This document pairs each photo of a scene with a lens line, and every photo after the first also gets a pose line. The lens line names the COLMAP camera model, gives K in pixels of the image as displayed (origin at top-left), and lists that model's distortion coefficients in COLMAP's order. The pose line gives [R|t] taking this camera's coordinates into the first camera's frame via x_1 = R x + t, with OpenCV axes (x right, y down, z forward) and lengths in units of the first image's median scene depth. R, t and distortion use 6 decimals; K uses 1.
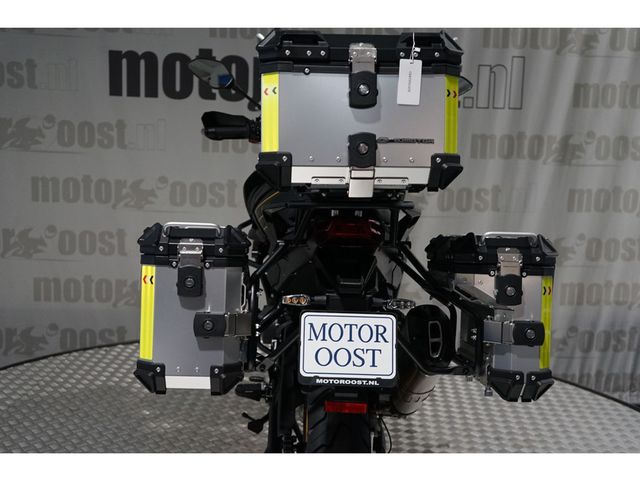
lens RADIAL K [[804.2, 0, 325.1], [0, 804.2, 236.1], [0, 0, 1]] dist [0.038791, 0.000000]
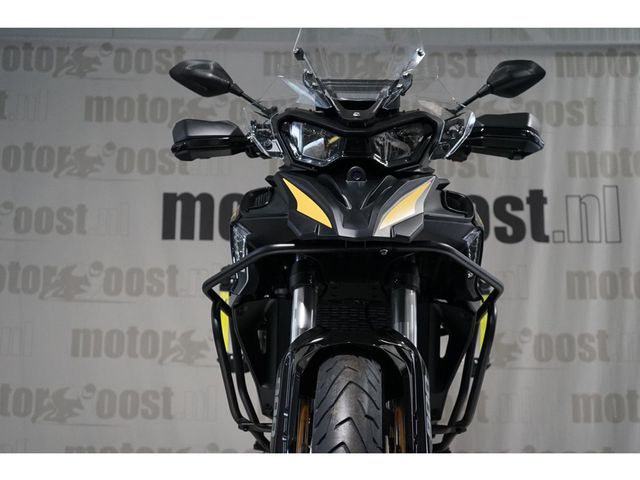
lens RADIAL K [[917.7, 0, 317.0], [0, 917.7, 240.2], [0, 0, 1]] dist [0.038692, 0.000000]
pose [[0.995933, -0.041686, -0.079867, -0.006237], [0.013128, 0.944202, -0.329105, 0.172530], [0.089130, 0.326718, 0.940910, 0.027095]]
